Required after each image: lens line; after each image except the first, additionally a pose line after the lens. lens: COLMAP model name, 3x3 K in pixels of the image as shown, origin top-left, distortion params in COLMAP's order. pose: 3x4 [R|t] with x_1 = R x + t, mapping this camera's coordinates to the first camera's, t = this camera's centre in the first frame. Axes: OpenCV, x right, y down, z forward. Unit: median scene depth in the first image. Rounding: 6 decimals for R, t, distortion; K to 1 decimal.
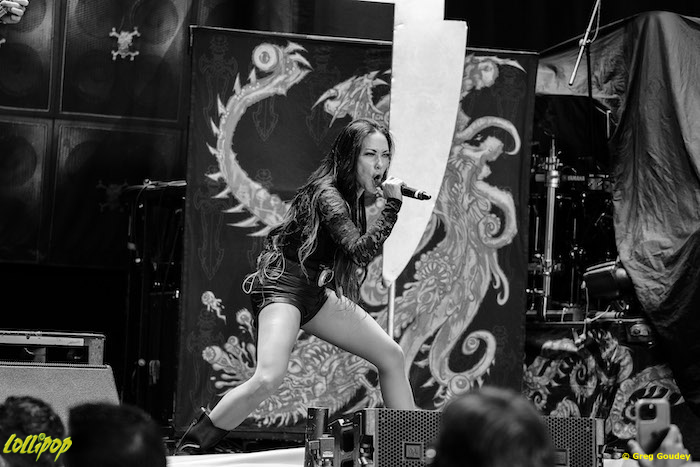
lens RADIAL K [[3946.6, 0, 349.9], [0, 3946.6, 233.6], [0, 0, 1]] dist [1.095169, 0.000000]
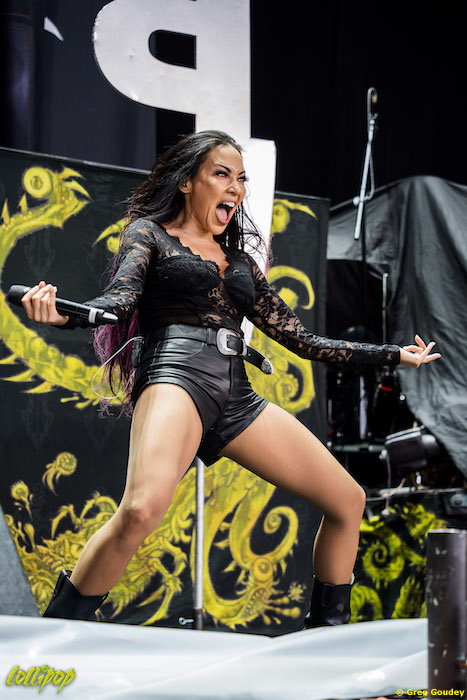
lens RADIAL K [[1852.8, 0, 250.3], [0, 1852.8, 381.0], [0, 0, 1]] dist [0.438802, 0.000000]
pose [[0.976908, -0.006466, 0.213561, -0.061528], [0.027197, 0.995174, -0.094279, 0.035586], [-0.211921, 0.097910, 0.972370, 0.599798]]
